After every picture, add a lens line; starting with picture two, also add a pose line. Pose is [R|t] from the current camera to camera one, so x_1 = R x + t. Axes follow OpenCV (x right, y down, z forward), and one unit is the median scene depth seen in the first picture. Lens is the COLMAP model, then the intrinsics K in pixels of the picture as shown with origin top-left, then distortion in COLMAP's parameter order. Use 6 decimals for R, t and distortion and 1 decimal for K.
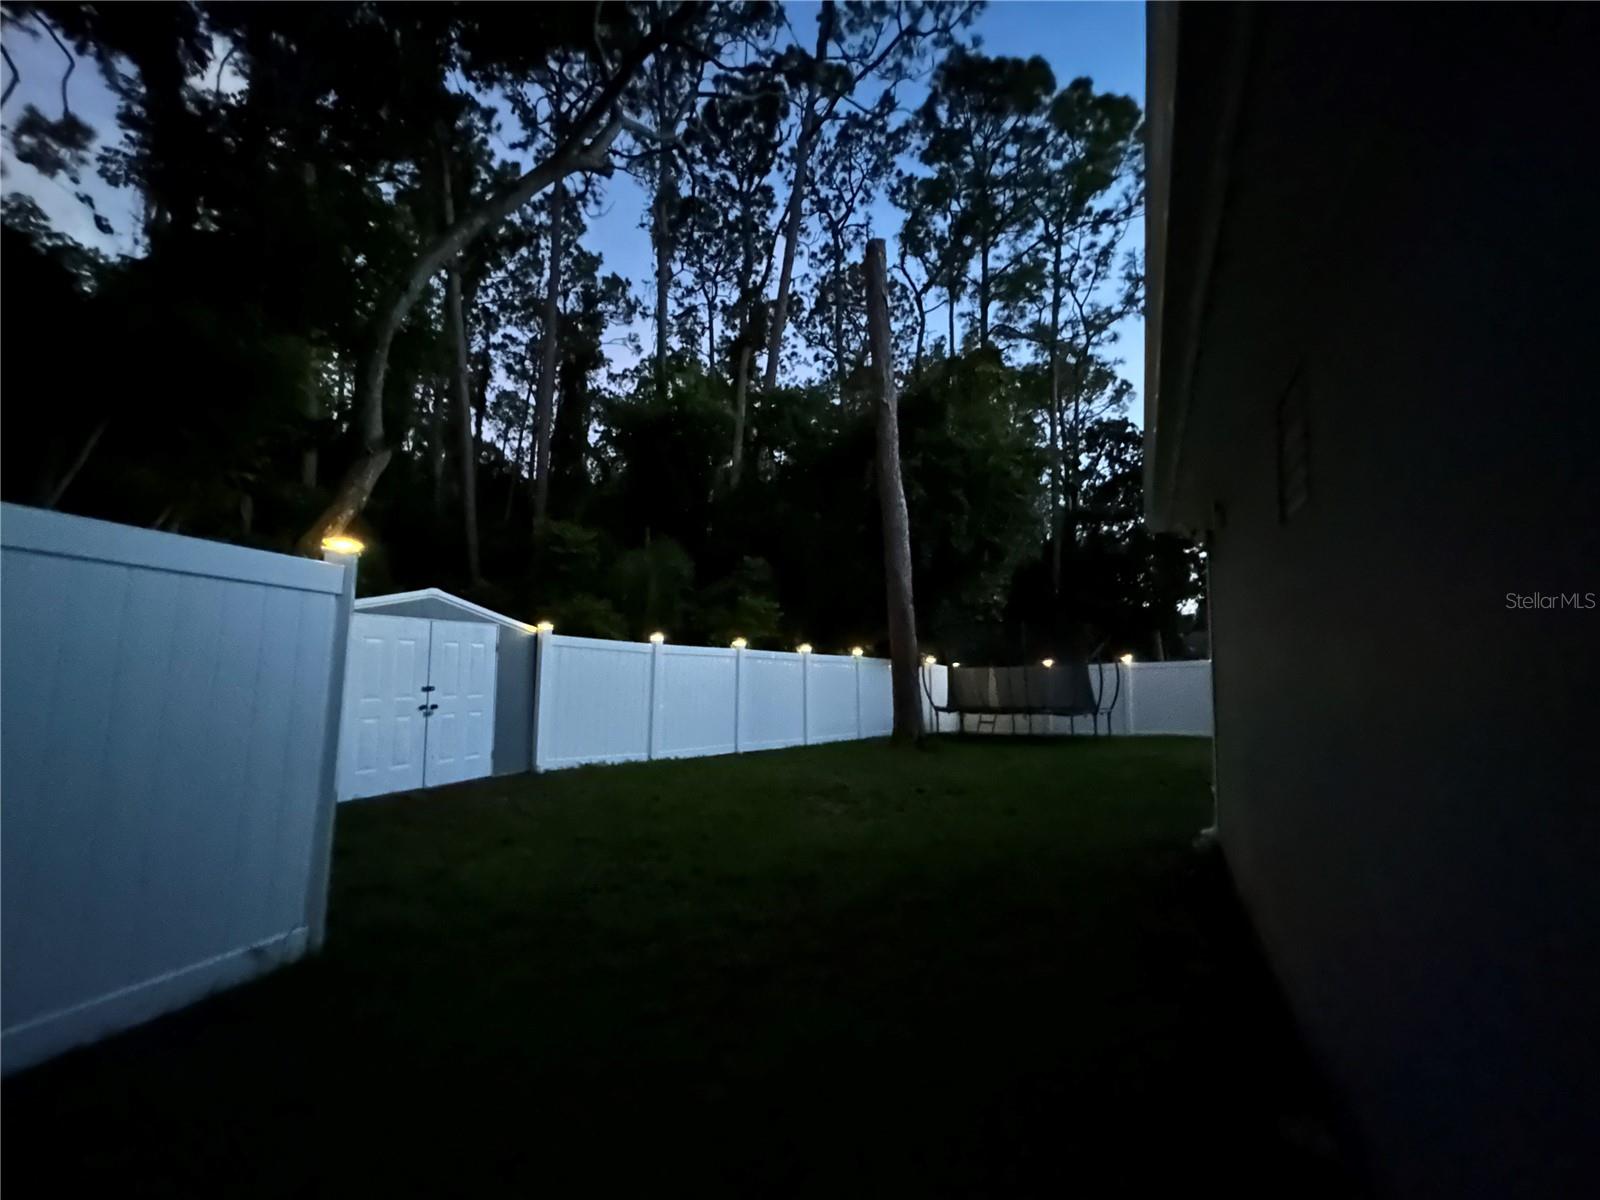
lens RADIAL K [[640.6, 0, 794.4], [0, 640.6, 601.9], [0, 0, 1]] dist [-0.000639, 0.002870]
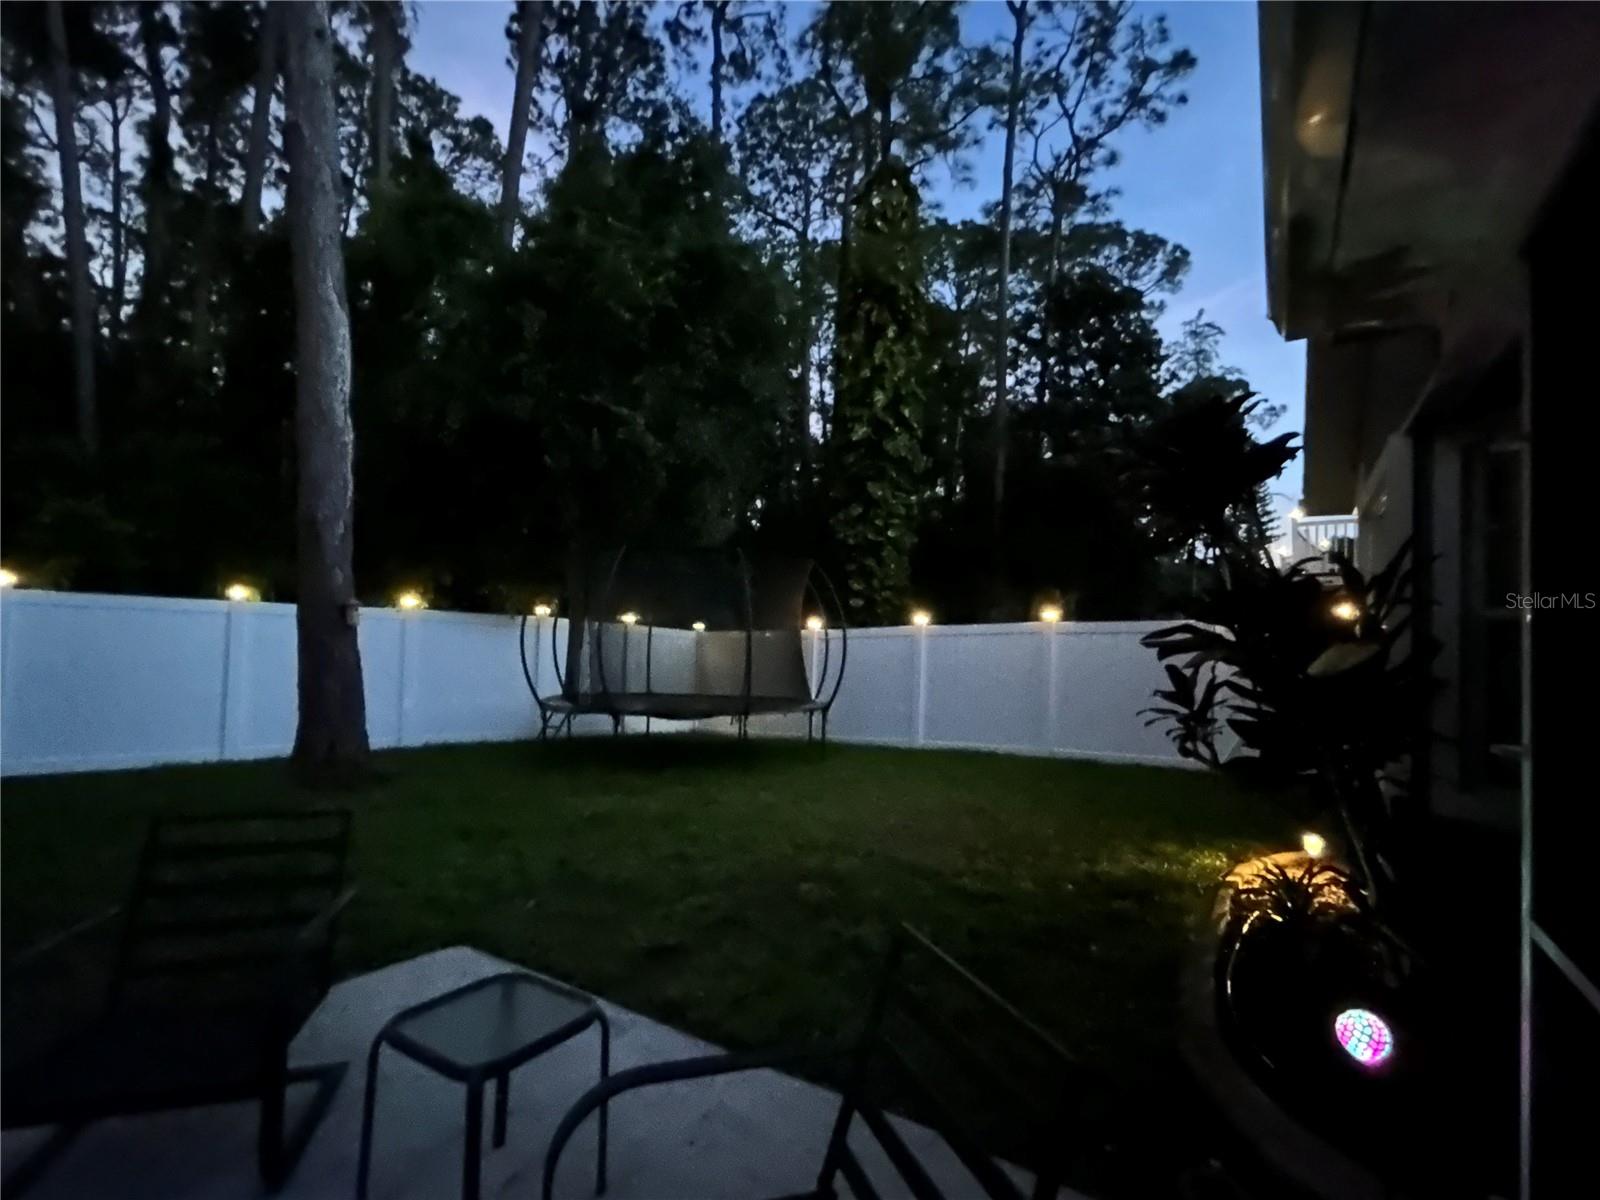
lens RADIAL K [[744.5, 0, 790.4], [0, 744.5, 599.9], [0, 0, 1]] dist [0.002915, -0.000062]
pose [[0.996991, 0.006845, -0.077217, 0.613953], [-0.002337, 0.998295, 0.058328, 0.043776], [0.077484, -0.057972, 0.995307, 0.410951]]
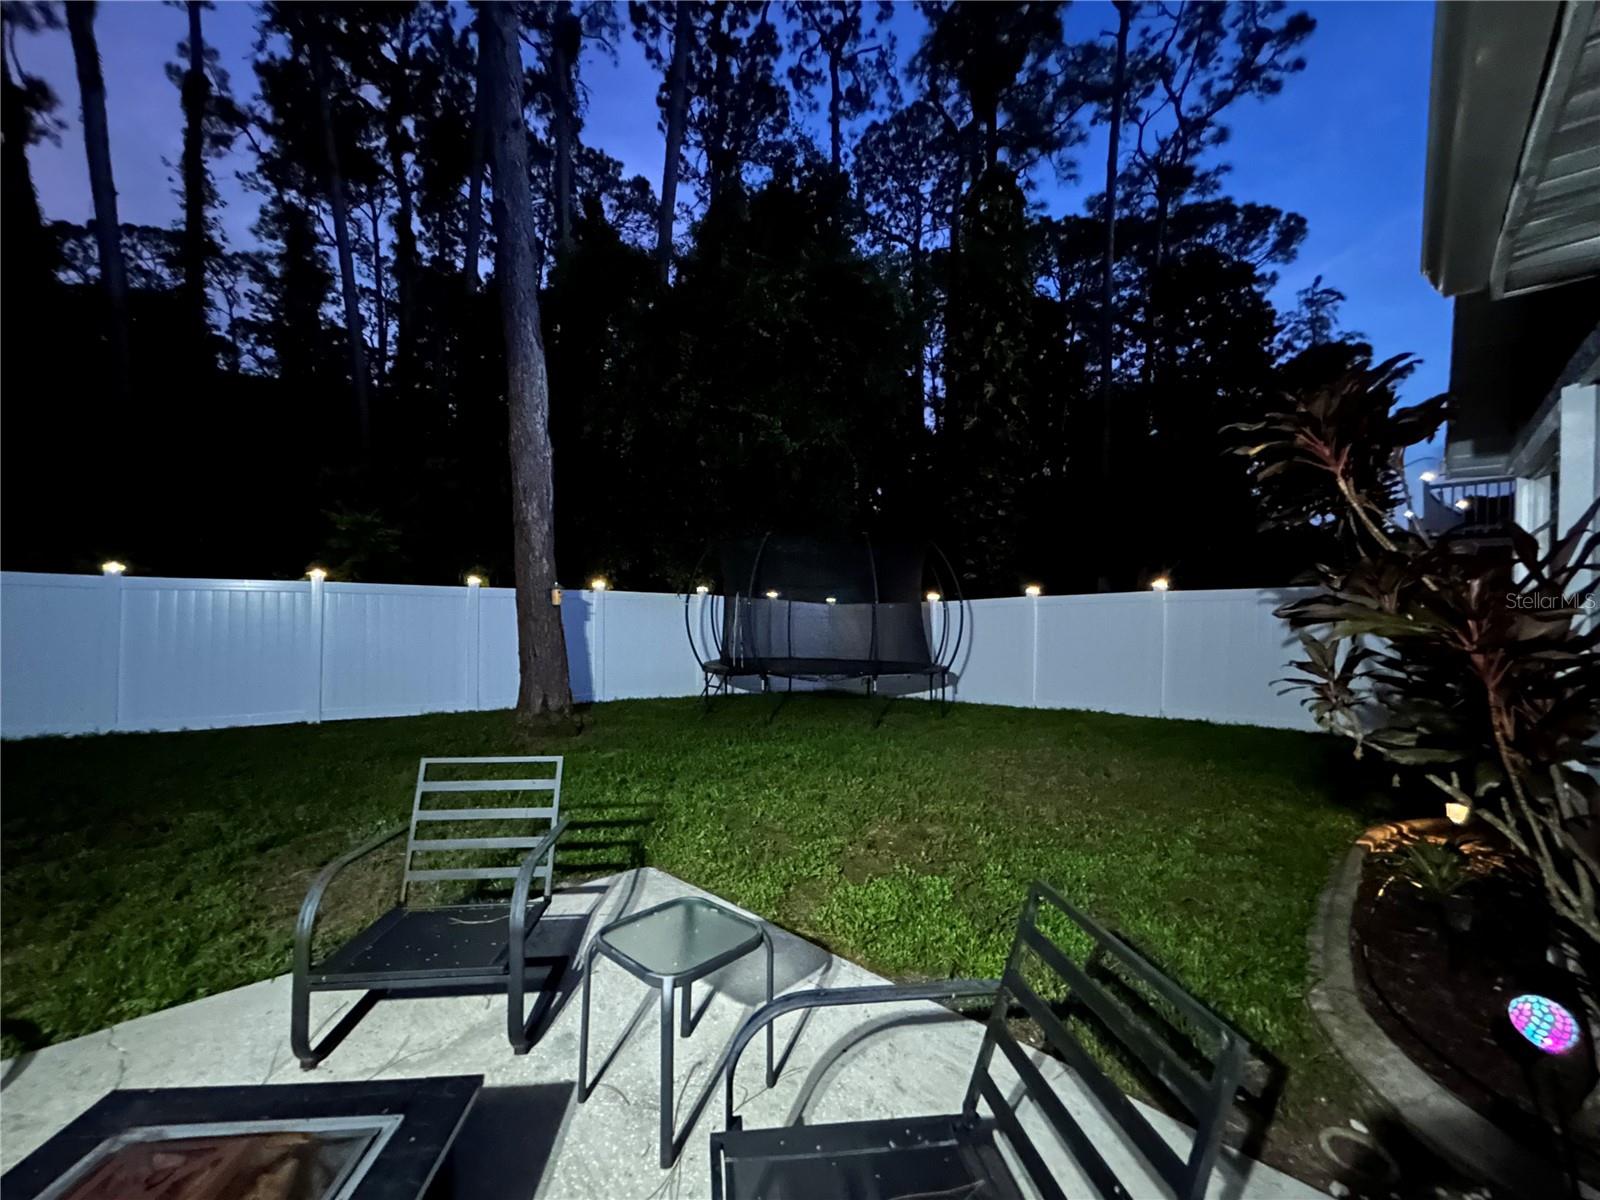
lens RADIAL K [[640.6, 0, 794.4], [0, 640.6, 601.9], [0, 0, 1]] dist [-0.000639, 0.002870]
pose [[0.968153, -0.006304, -0.250281, 0.608416], [0.031465, 0.994820, 0.096656, 0.042171], [0.248375, -0.101453, 0.963336, 0.419085]]
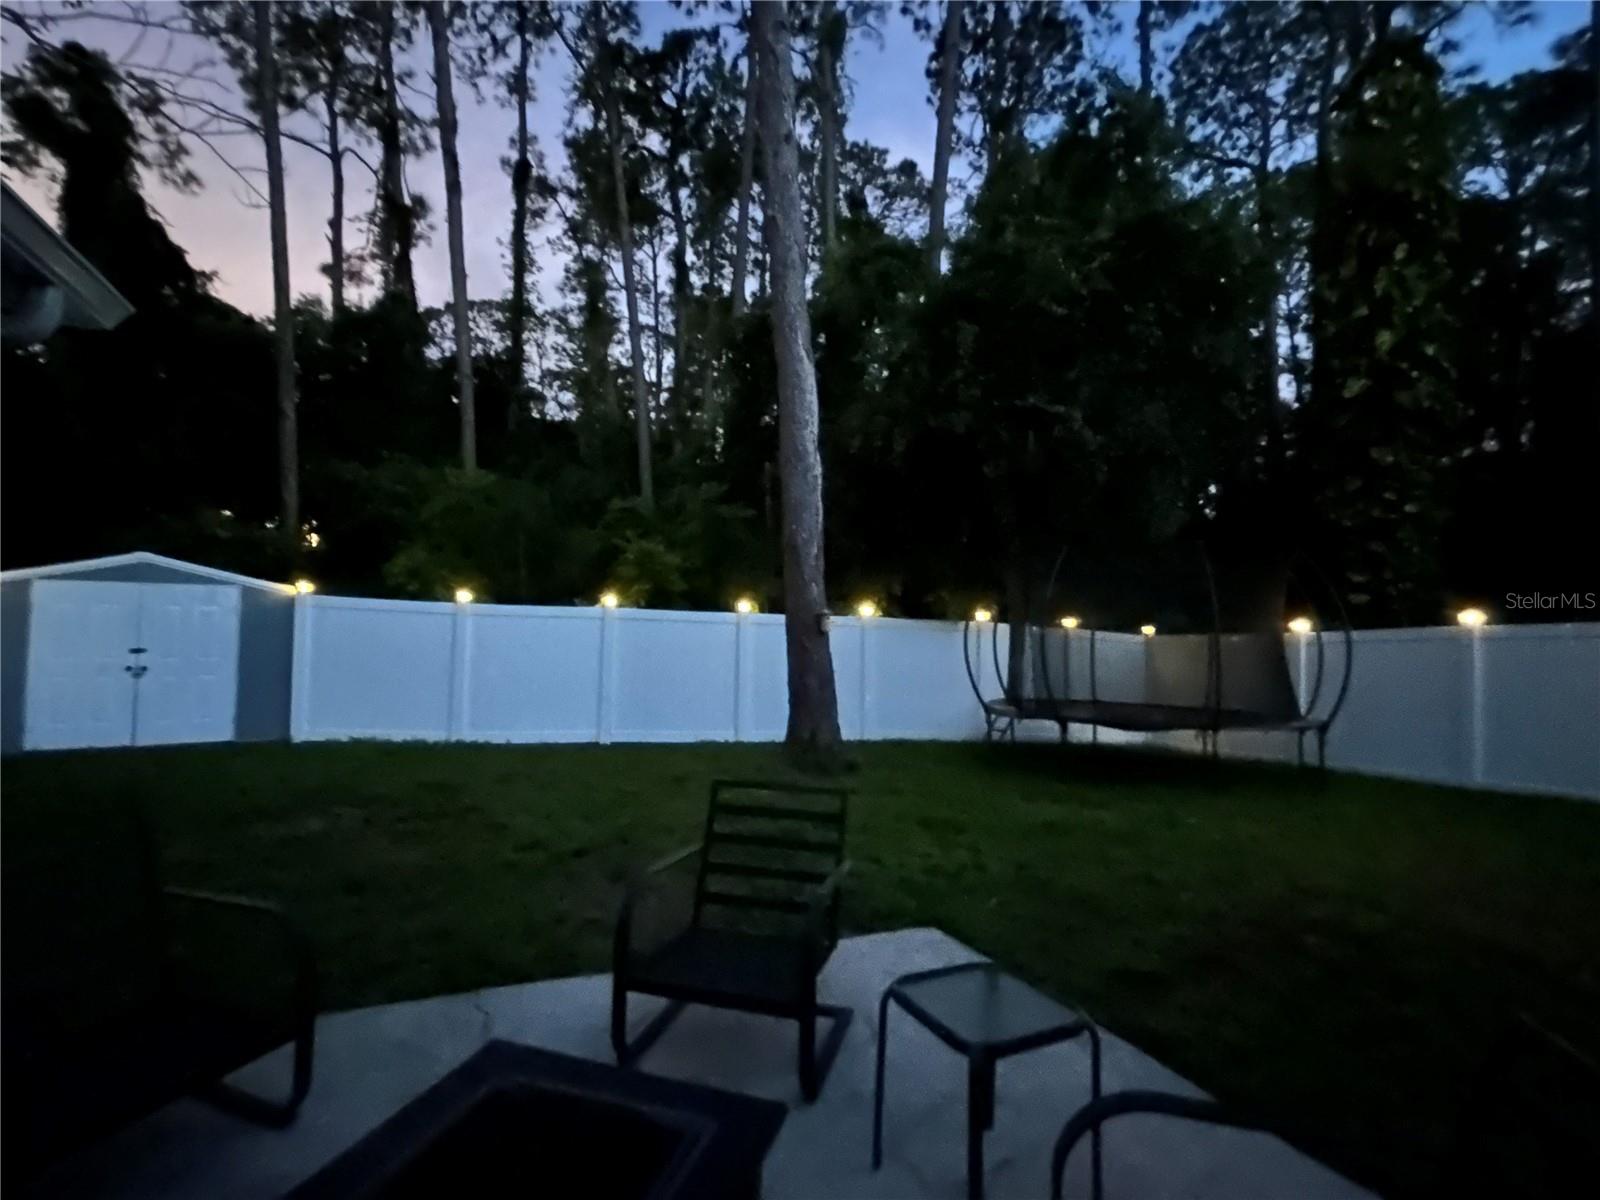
lens RADIAL K [[744.9, 0, 800.0], [0, 744.9, 600.0], [0, 0, 1]] dist [0.002655, 0.001011]
pose [[0.809986, -0.024597, -0.585933, 0.604655], [0.056563, 0.997739, 0.036307, 0.043640], [0.583715, -0.062551, 0.809546, 0.403856]]
